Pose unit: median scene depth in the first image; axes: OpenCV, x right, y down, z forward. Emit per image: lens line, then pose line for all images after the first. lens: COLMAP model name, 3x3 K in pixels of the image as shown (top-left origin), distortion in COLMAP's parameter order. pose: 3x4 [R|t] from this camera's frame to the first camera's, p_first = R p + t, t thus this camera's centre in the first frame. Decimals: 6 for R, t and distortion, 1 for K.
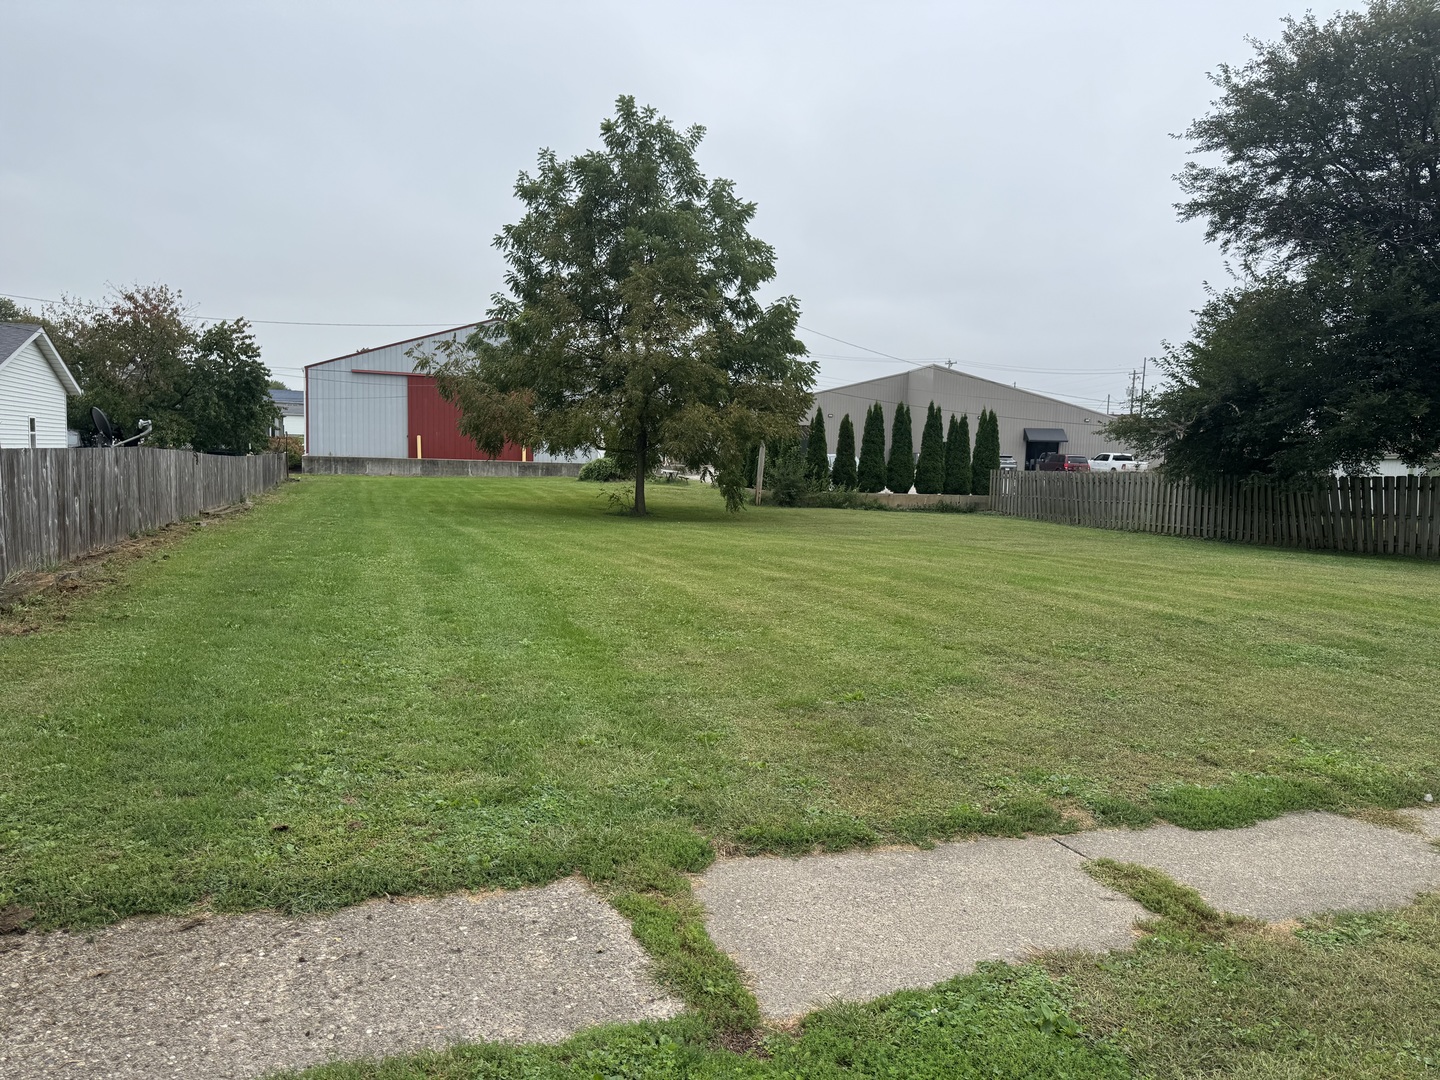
lens RADIAL K [[995.0, 0, 724.7], [0, 995.0, 537.3], [0, 0, 1]] dist [0.173962, -0.259405]
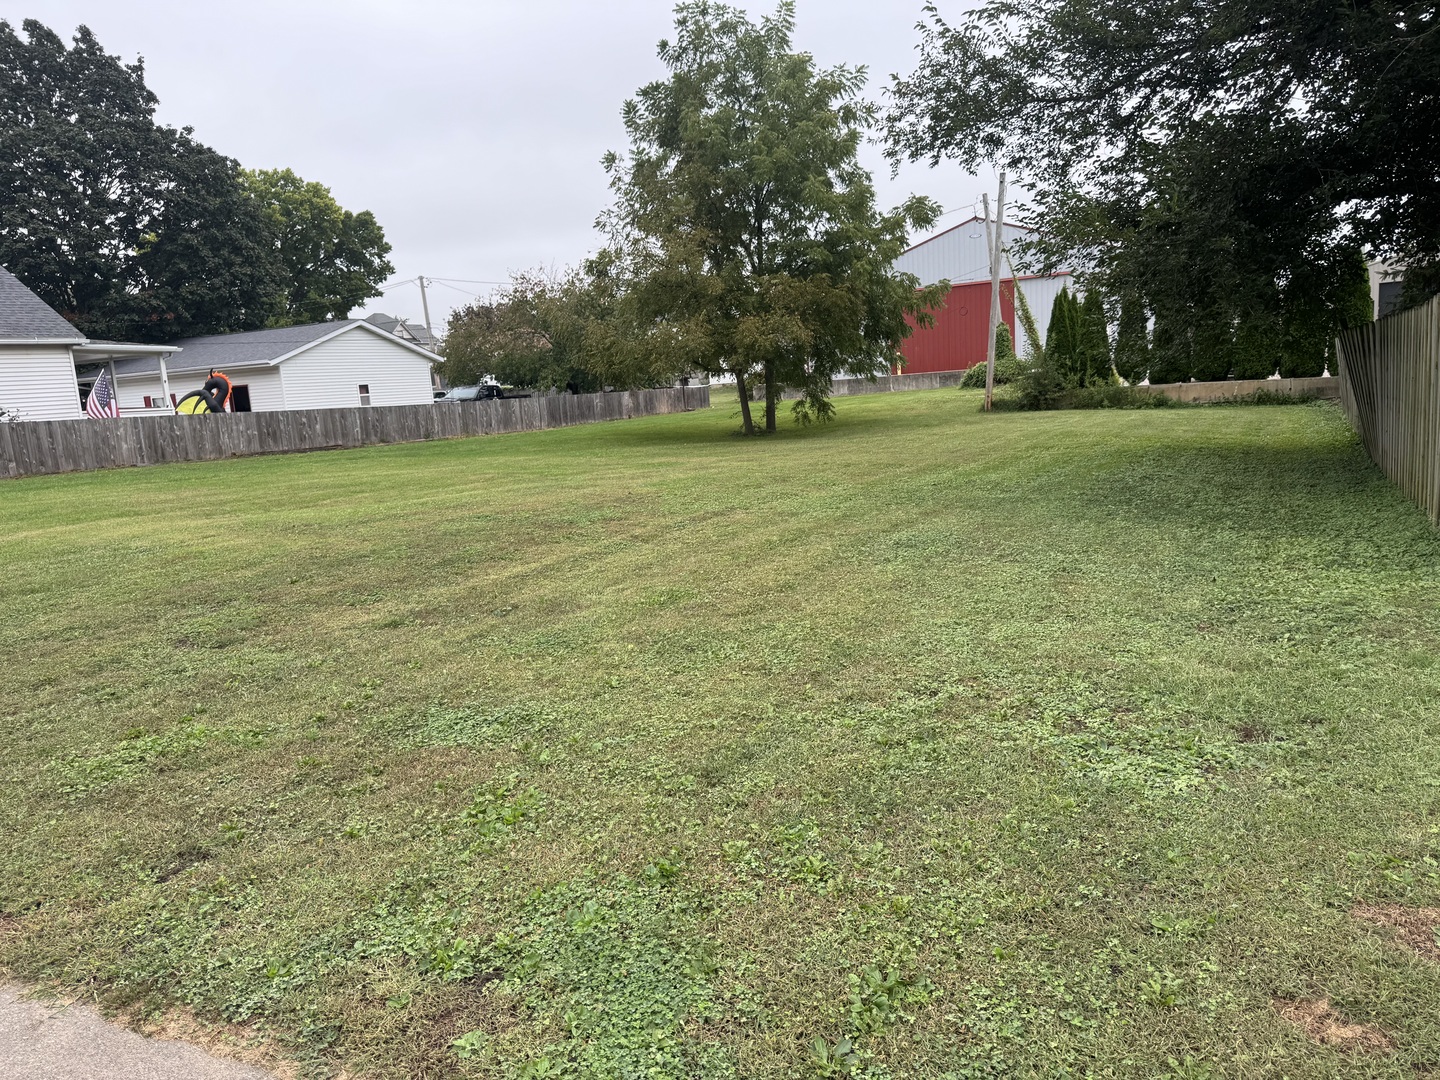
lens RADIAL K [[1001.7, 0, 713.4], [0, 1001.7, 545.5], [0, 0, 1]] dist [0.182579, -0.361896]
pose [[0.711661, 0.039280, -0.701424, 0.592470], [0.030025, 0.995823, 0.086230, 0.000049], [0.701881, -0.082427, 0.707509, 0.263093]]
